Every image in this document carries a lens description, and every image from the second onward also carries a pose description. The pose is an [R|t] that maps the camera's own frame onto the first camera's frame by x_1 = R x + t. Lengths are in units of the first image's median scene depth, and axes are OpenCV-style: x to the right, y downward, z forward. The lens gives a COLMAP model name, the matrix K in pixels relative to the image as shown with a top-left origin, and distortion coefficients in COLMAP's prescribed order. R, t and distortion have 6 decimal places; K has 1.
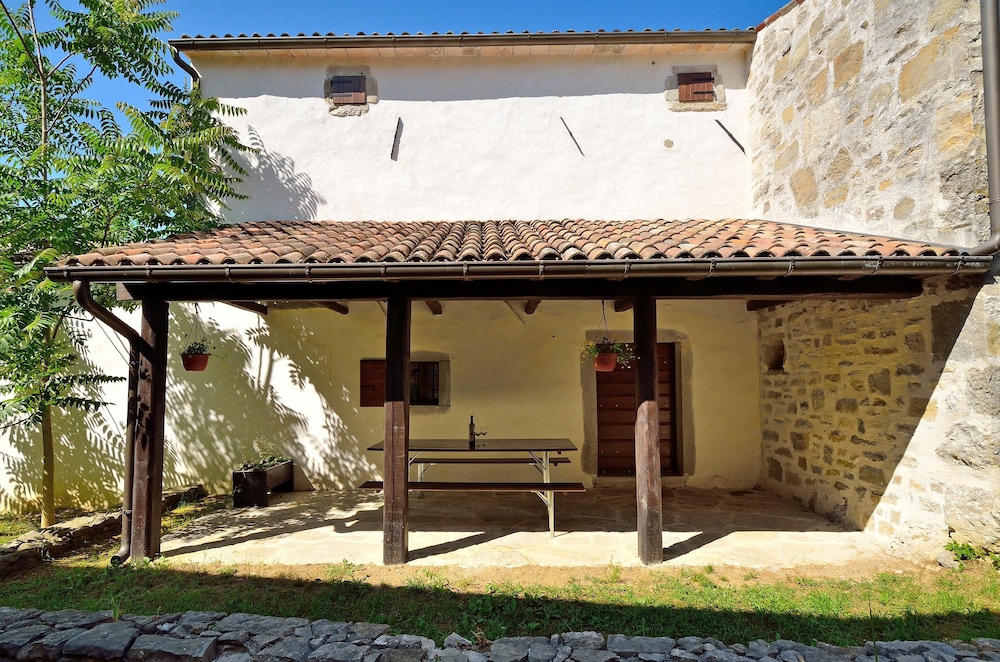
lens RADIAL K [[496.2, 0, 496.1], [0, 496.2, 345.8], [0, 0, 1]] dist [-0.004705, -0.001468]
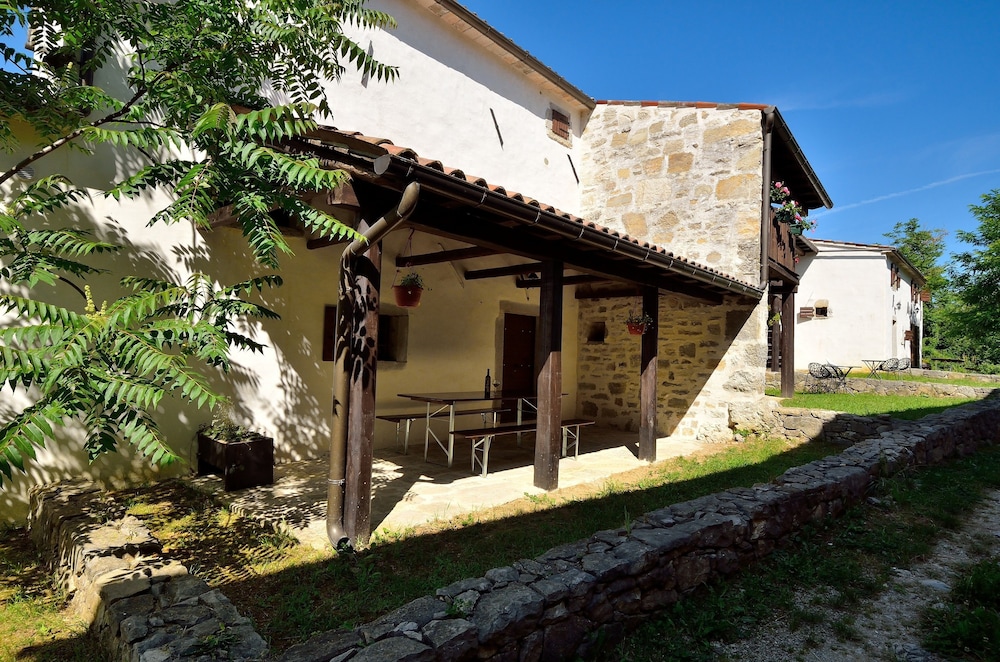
lens RADIAL K [[511.1, 0, 500.0], [0, 511.1, 331.0], [0, 0, 1]] dist [0.001795, 0.000334]
pose [[0.663479, 0.061848, 0.745634, -0.789549], [-0.082248, 0.996567, -0.009476, 0.058240], [-0.743660, -0.055040, 0.666288, 0.212865]]
